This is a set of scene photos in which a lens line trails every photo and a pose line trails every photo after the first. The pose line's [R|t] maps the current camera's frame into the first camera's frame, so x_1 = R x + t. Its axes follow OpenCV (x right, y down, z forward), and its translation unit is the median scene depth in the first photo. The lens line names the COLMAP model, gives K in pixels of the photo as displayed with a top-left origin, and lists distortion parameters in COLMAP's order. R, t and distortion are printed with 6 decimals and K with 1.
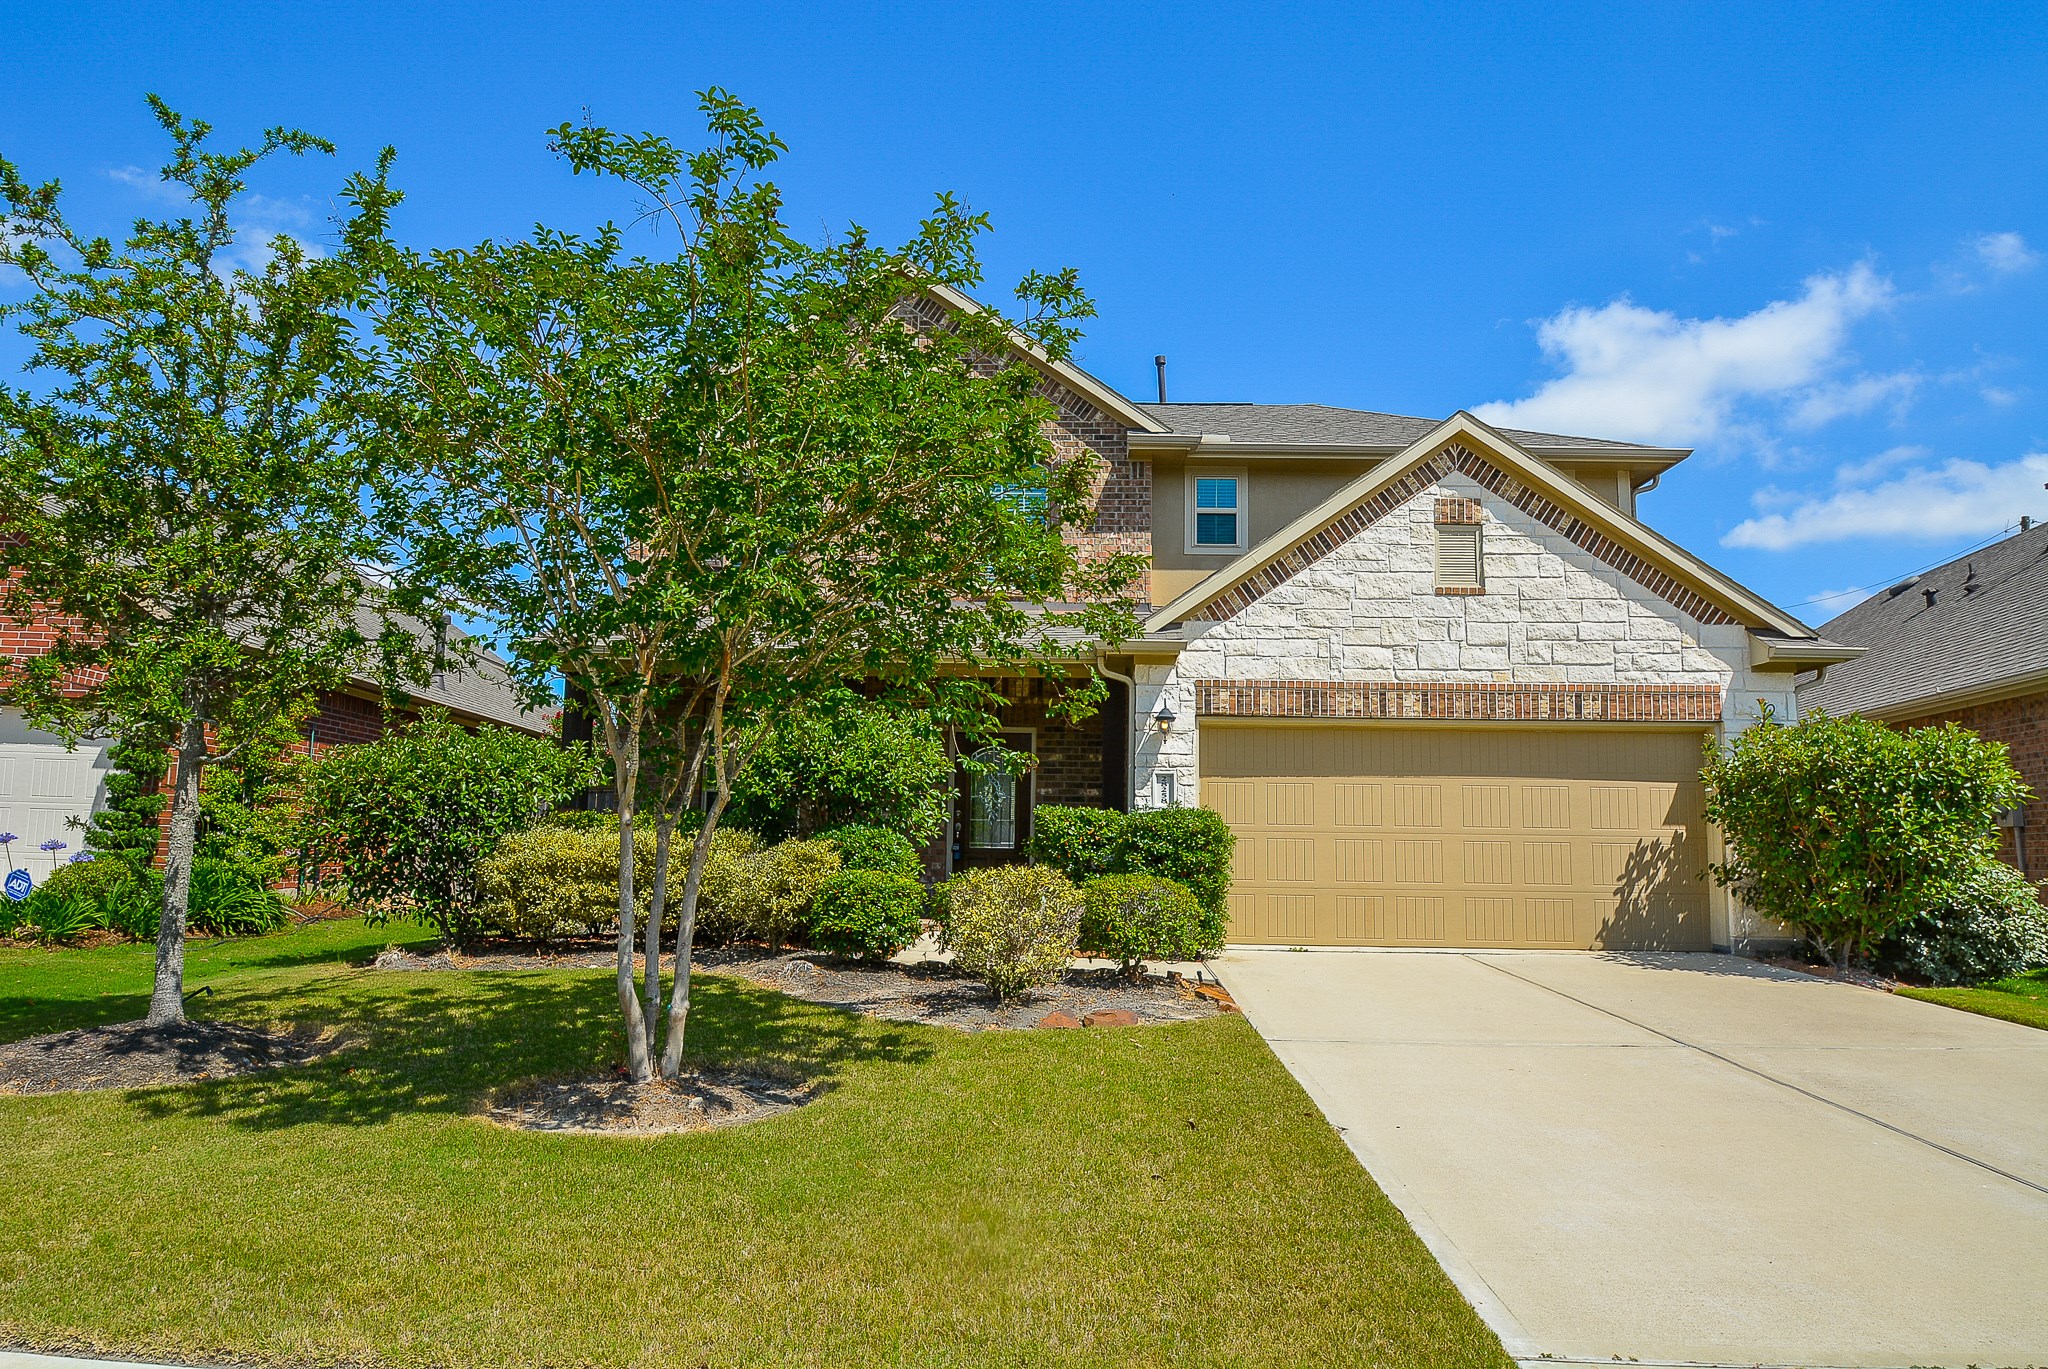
lens RADIAL K [[1148.8, 0, 1023.2], [0, 1148.8, 682.6], [0, 0, 1]] dist [-0.027310, -0.002354]
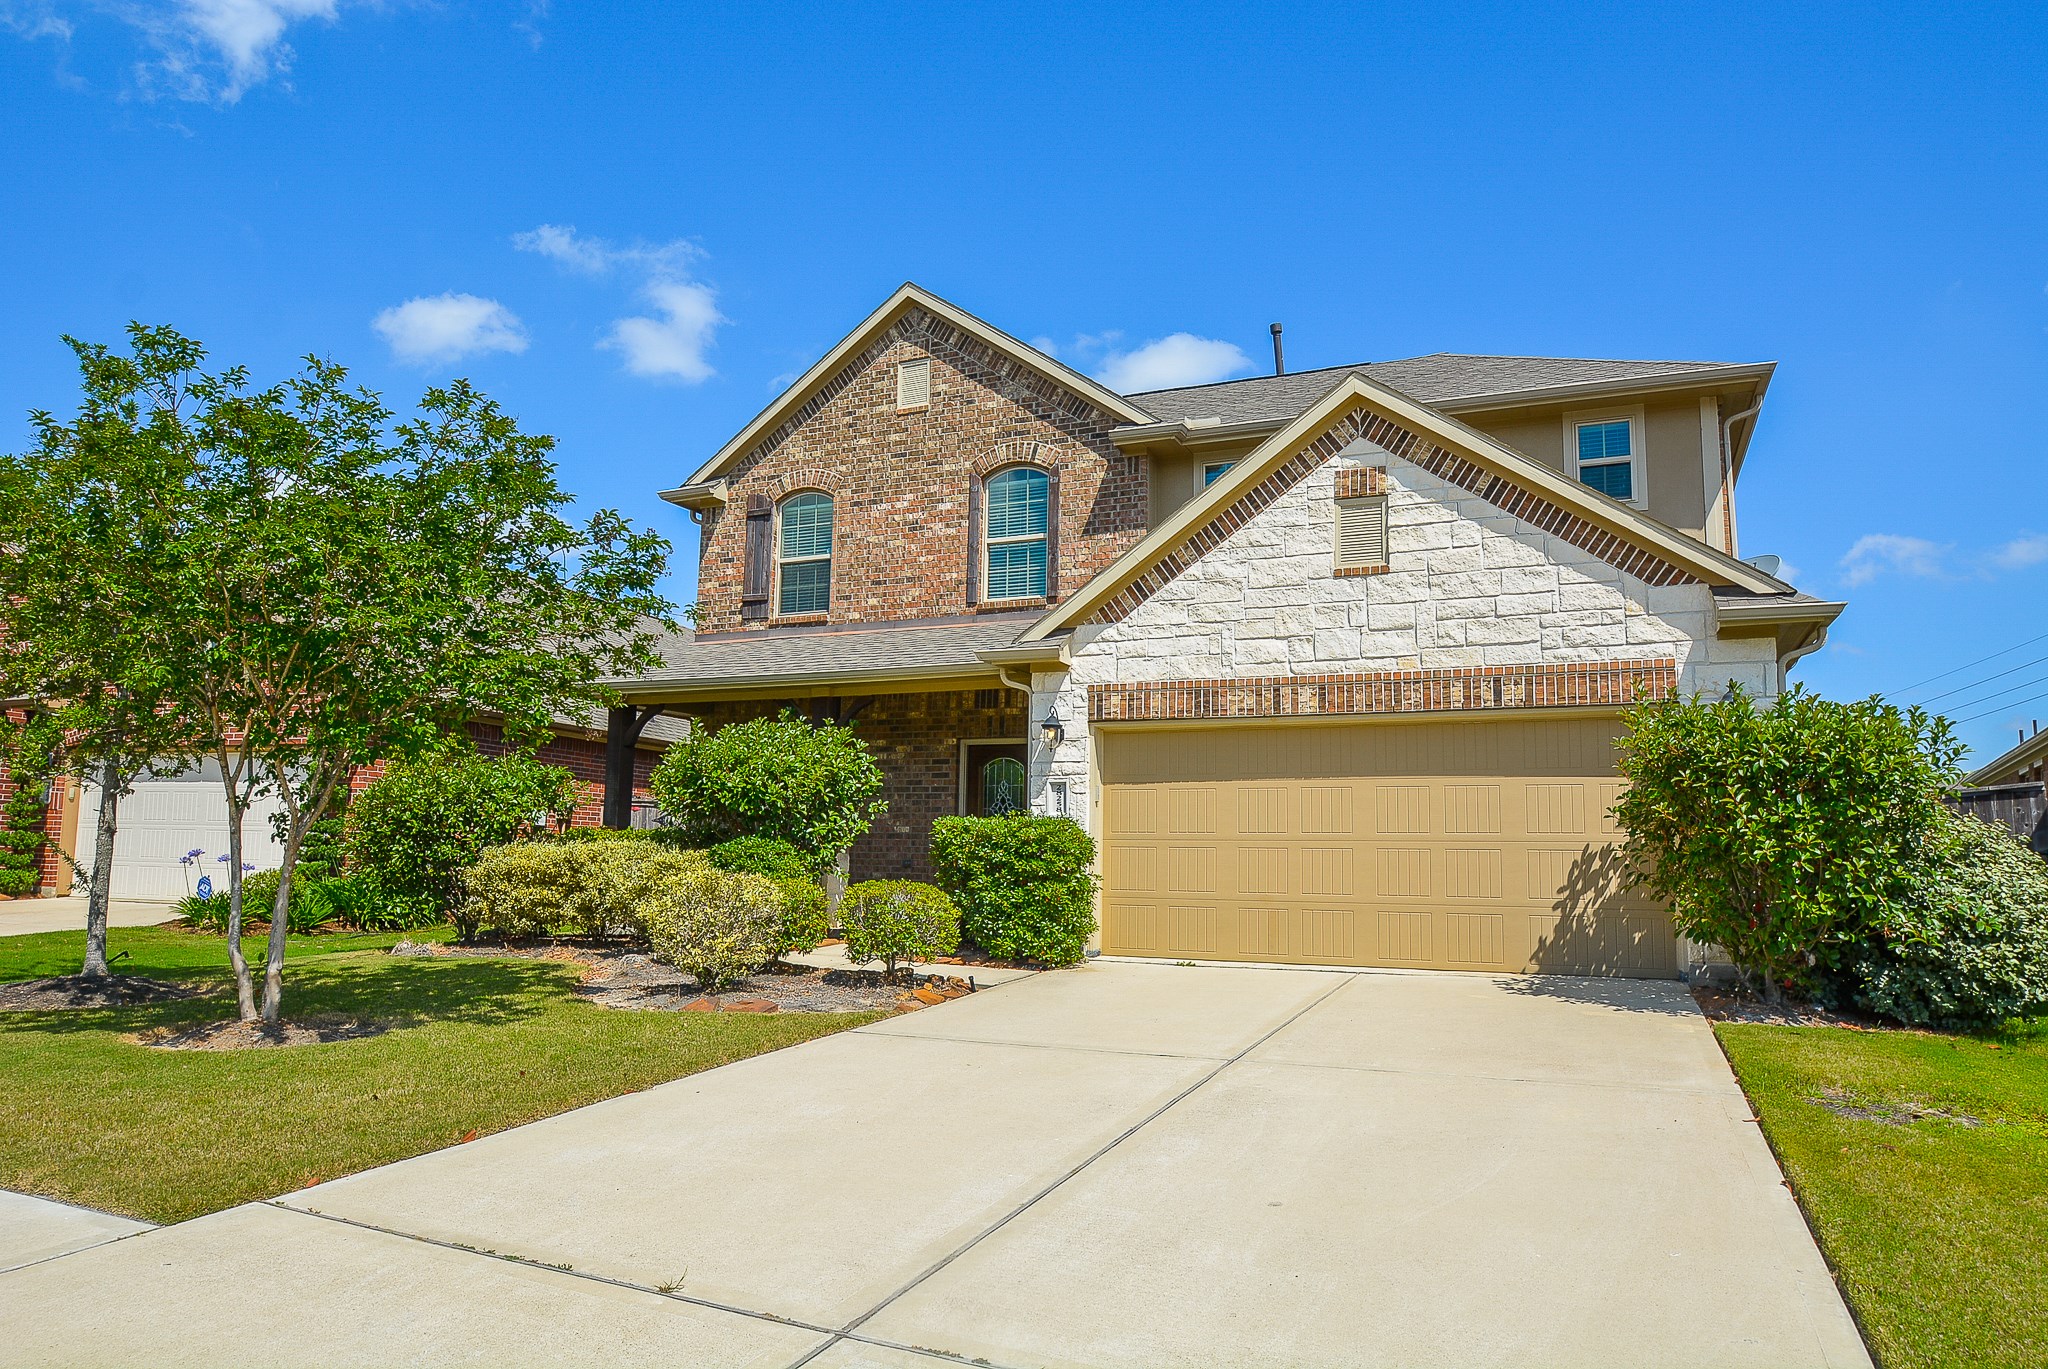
lens RADIAL K [[1267.2, 0, 1025.5], [0, 1267.2, 684.6], [0, 0, 1]] dist [-0.039393, 0.001140]
pose [[0.931019, -0.053608, -0.361012, 0.492365], [0.052957, 0.998528, -0.011703, 0.006950], [0.361108, -0.008222, 0.932488, -0.024418]]
